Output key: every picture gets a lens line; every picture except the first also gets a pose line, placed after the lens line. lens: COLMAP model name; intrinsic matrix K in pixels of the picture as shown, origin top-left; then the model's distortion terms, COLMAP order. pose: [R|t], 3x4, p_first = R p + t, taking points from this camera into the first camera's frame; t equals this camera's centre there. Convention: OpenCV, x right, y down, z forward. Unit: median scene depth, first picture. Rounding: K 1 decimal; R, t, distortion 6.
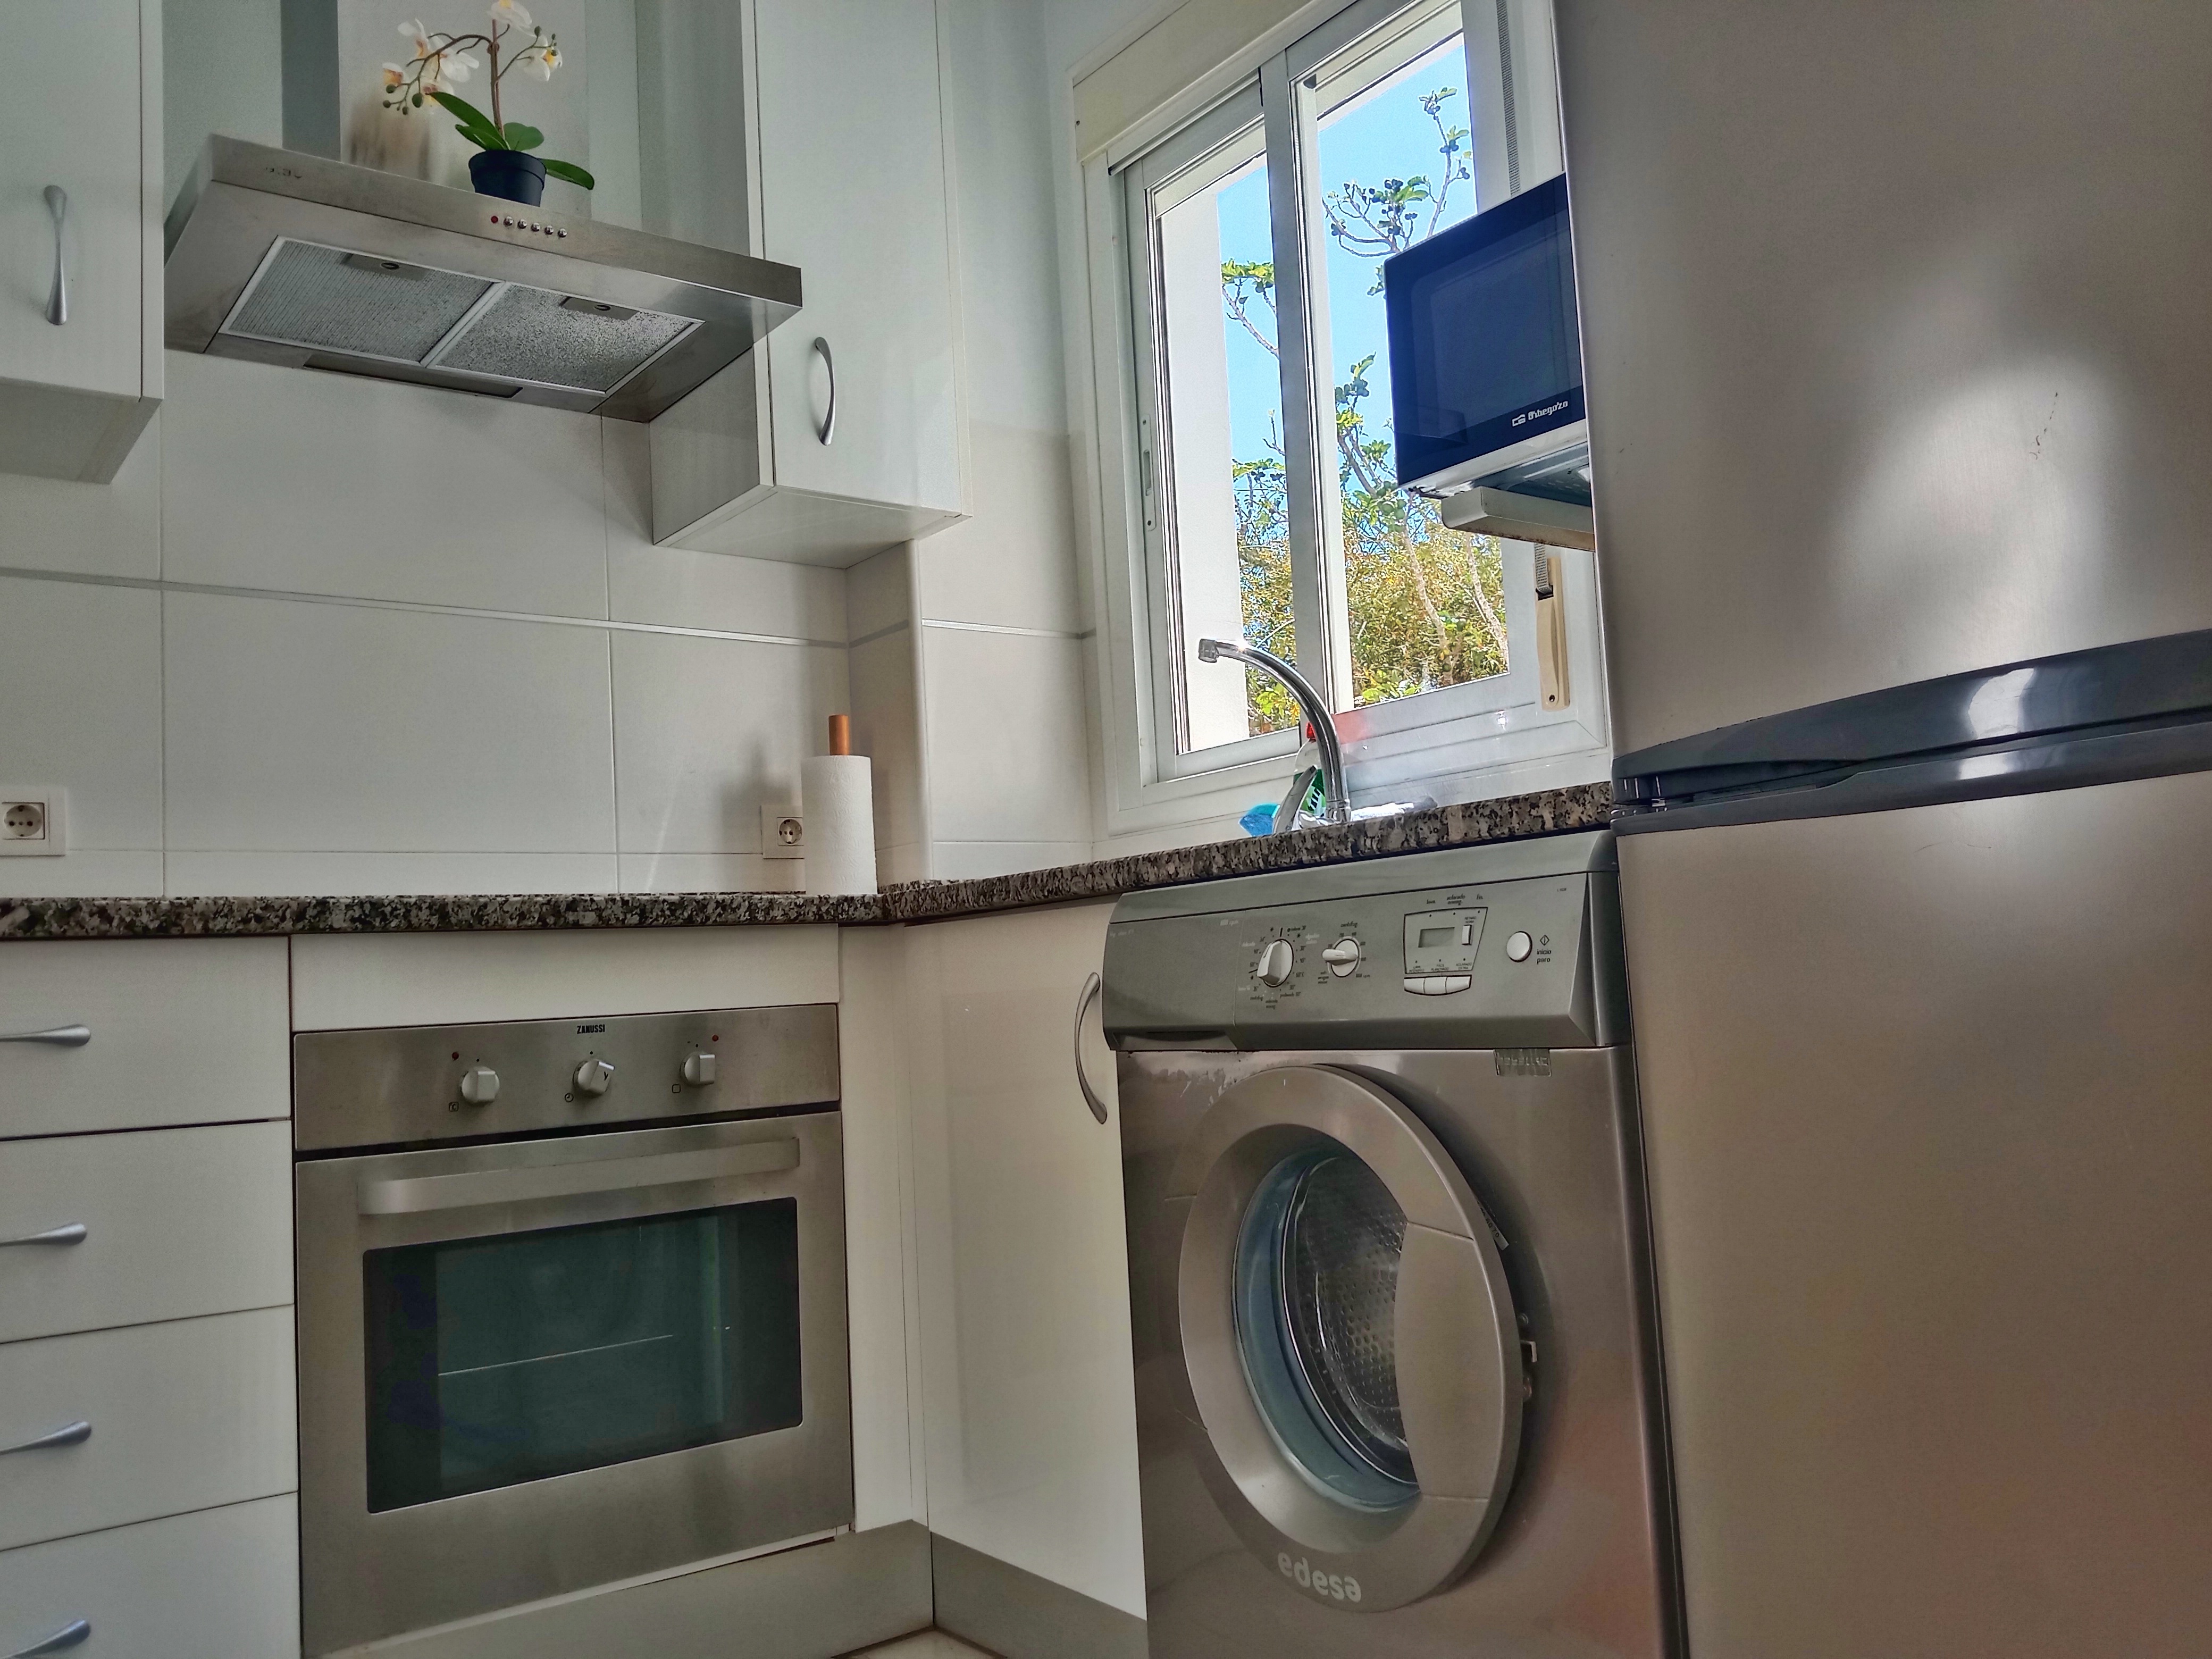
lens RADIAL K [[1774.2, 0, 1106.0], [0, 1774.2, 829.5], [0, 0, 1]] dist [0.115471, -0.281574]
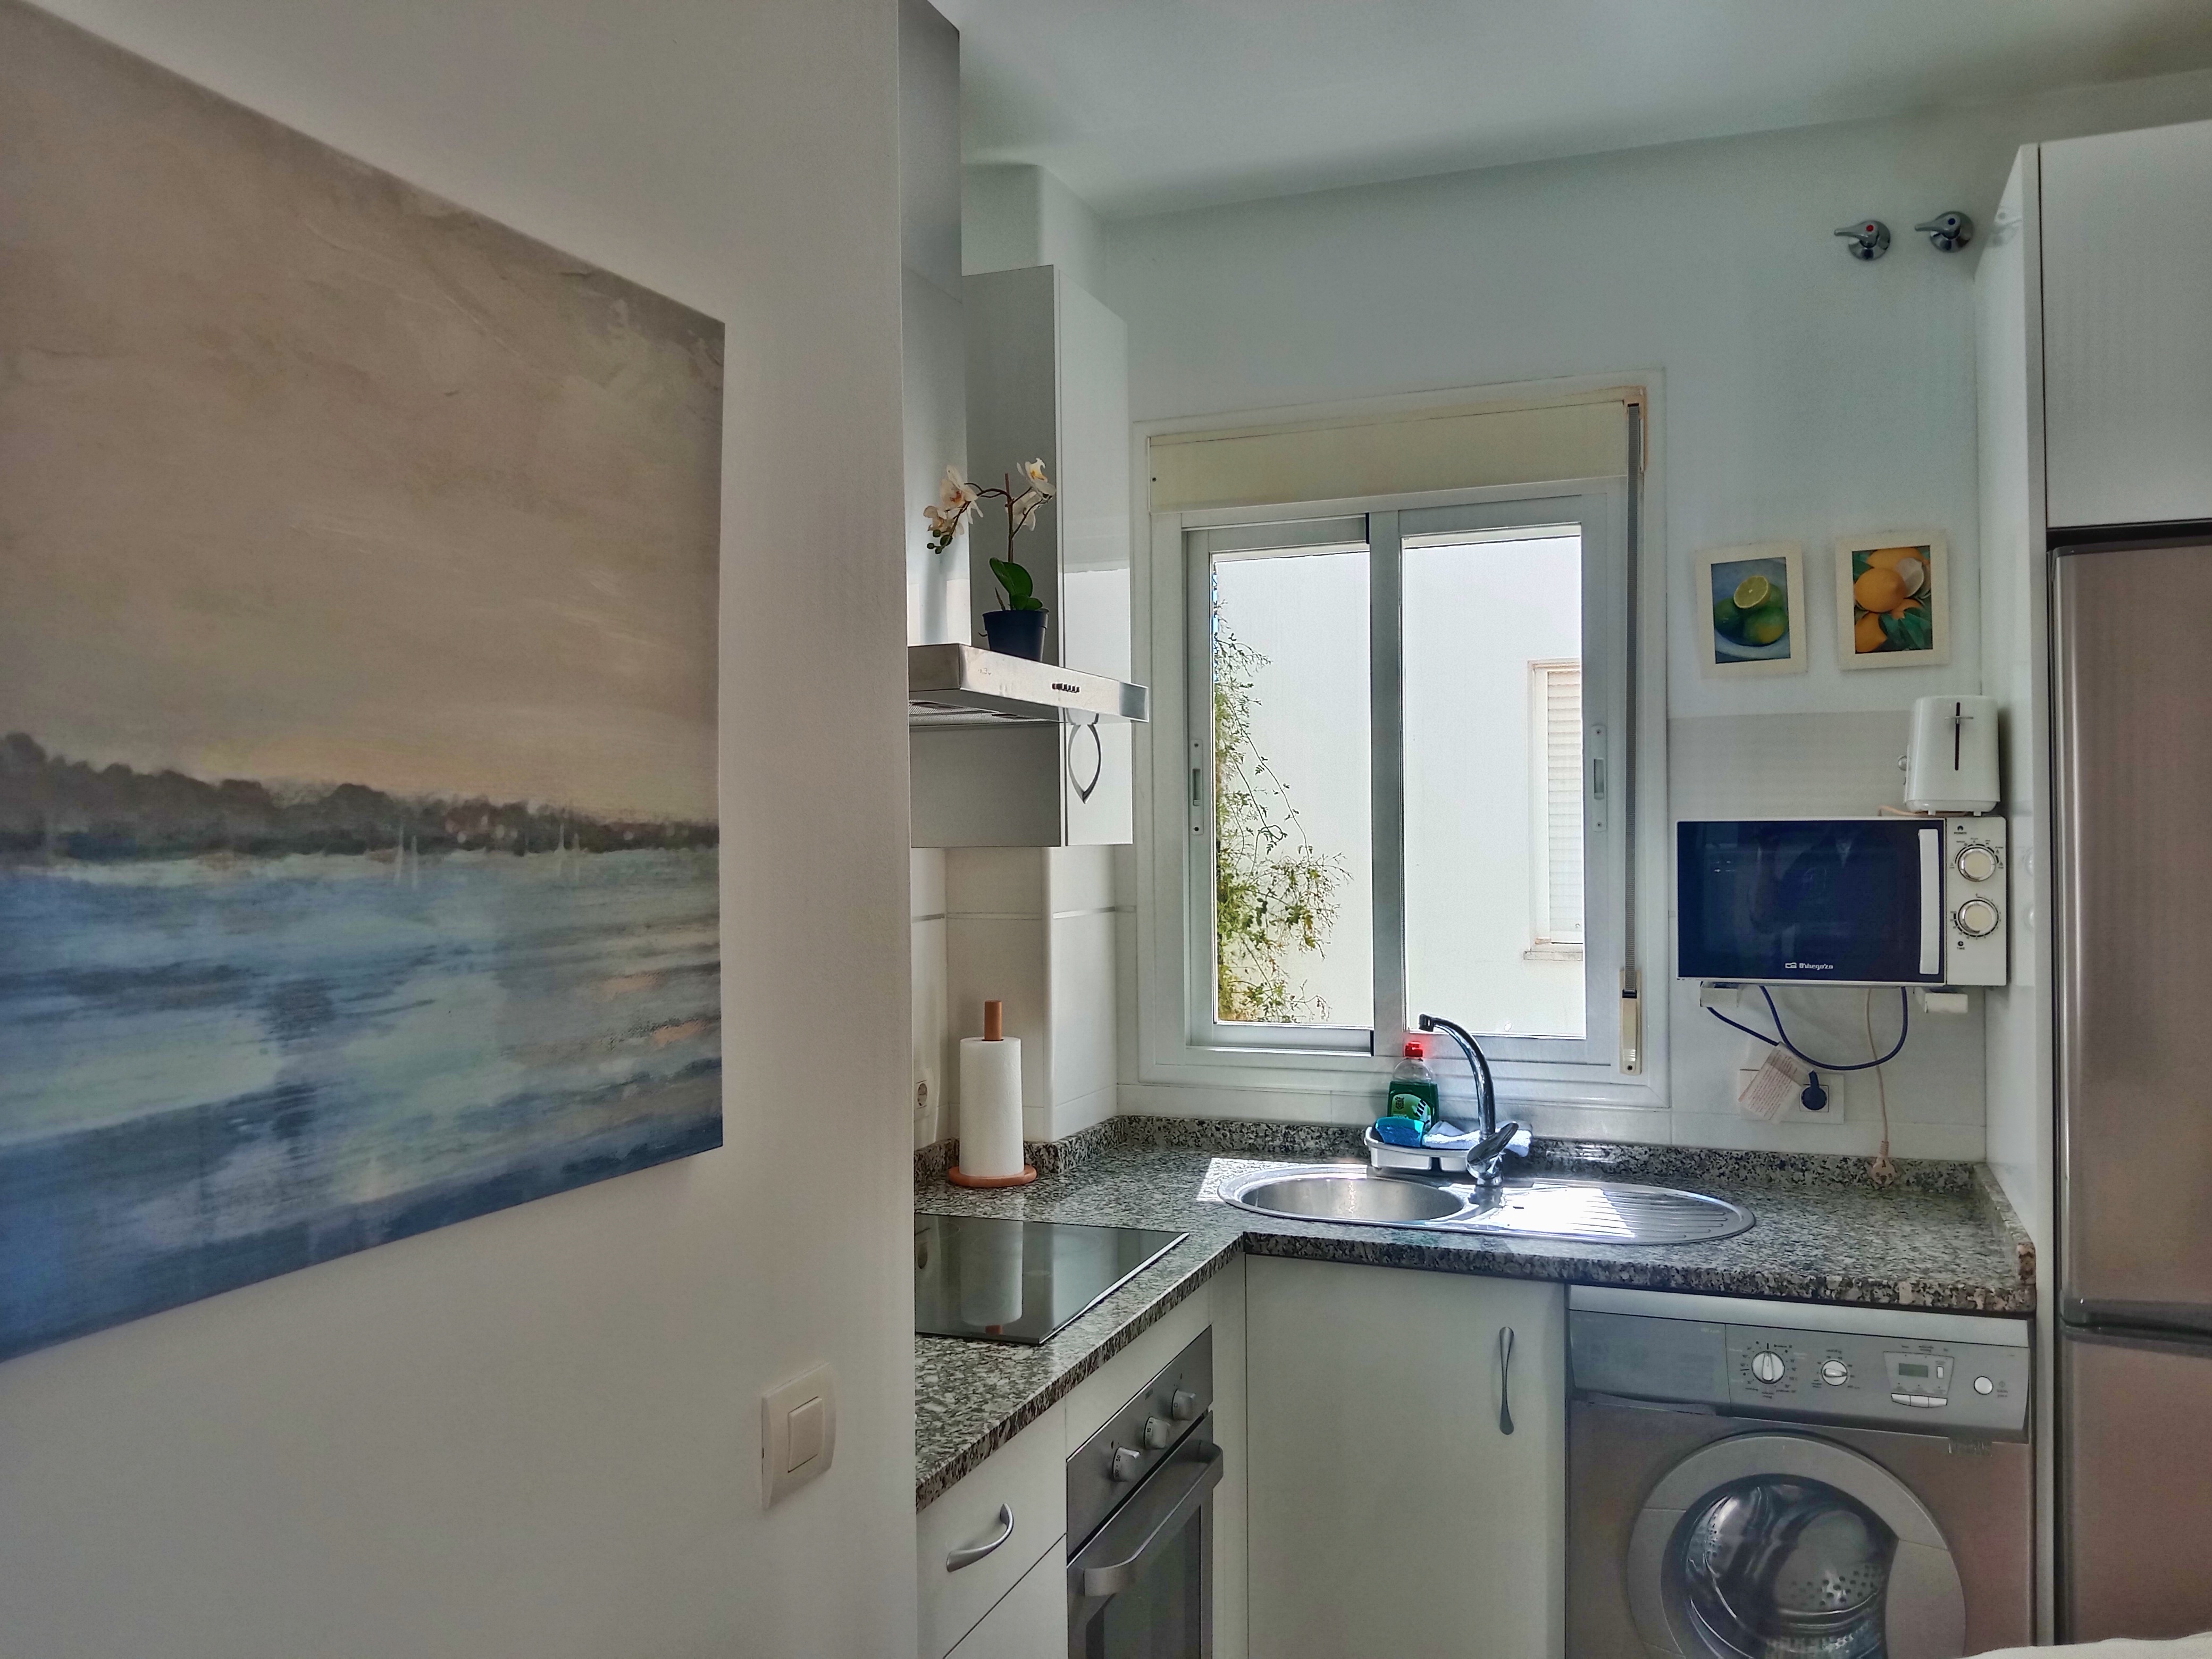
lens RADIAL K [[1774.2, 0, 1106.0], [0, 1774.2, 829.5], [0, 0, 1]] dist [0.115471, -0.281574]
pose [[0.846071, 0.044325, 0.531224, -1.284965], [-0.083687, 0.995225, 0.050246, -0.436148], [-0.526460, -0.086968, 0.845740, 0.010225]]
